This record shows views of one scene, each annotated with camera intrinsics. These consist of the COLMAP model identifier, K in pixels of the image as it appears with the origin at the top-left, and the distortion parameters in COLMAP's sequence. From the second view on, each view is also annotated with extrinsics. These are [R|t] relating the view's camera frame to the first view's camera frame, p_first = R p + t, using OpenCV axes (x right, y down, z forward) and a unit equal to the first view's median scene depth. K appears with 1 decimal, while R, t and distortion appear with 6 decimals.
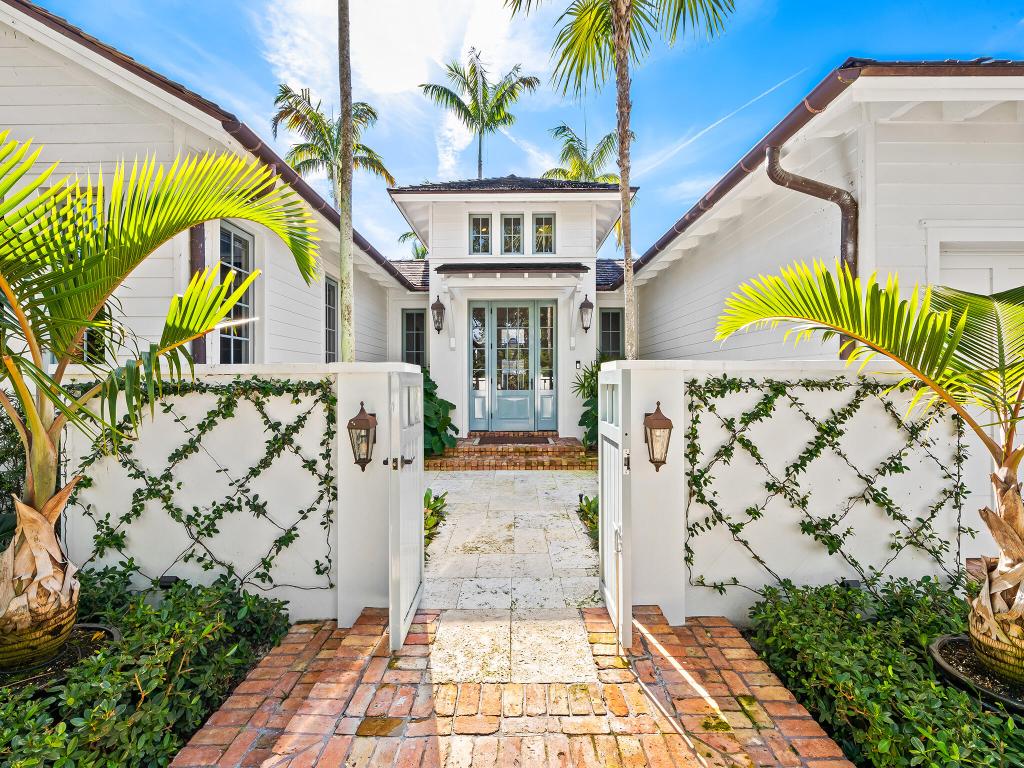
lens RADIAL K [[419.7, 0, 510.5], [0, 419.7, 382.4], [0, 0, 1]] dist [-0.001507, -0.000432]
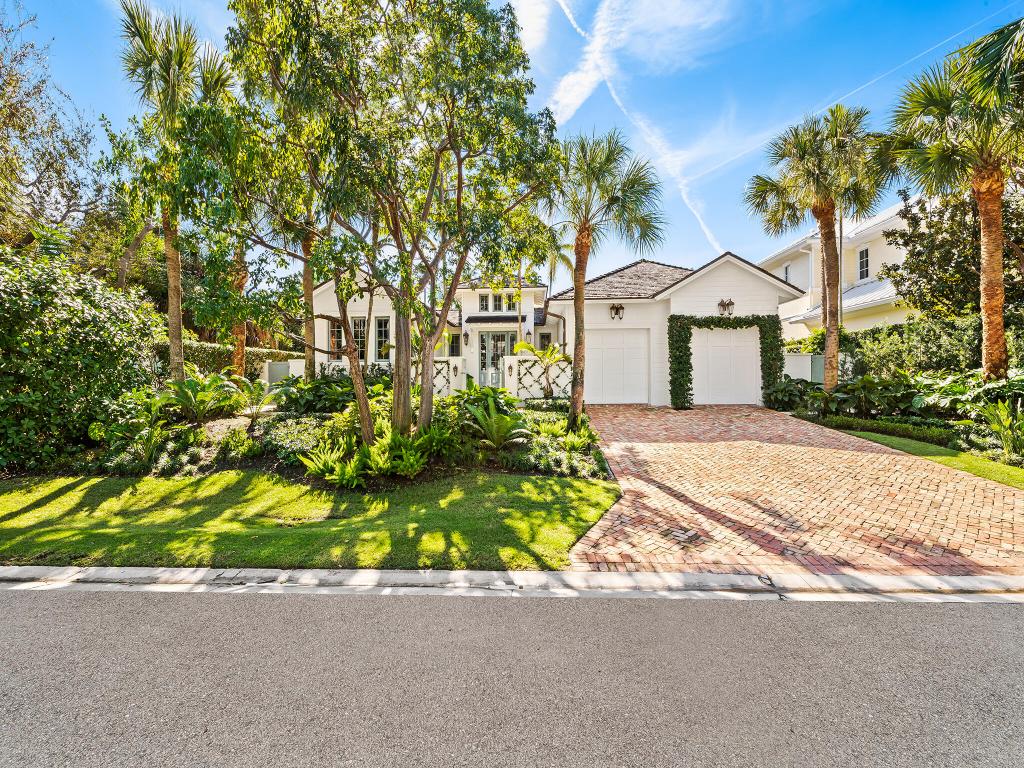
lens RADIAL K [[460.9, 0, 513.2], [0, 460.9, 383.4], [0, 0, 1]] dist [0.001315, 0.000027]
pose [[0.998806, -0.003418, -0.048732, 0.217225], [0.003256, 0.999989, -0.003403, 0.101991], [0.048743, 0.003241, 0.998806, -1.567891]]
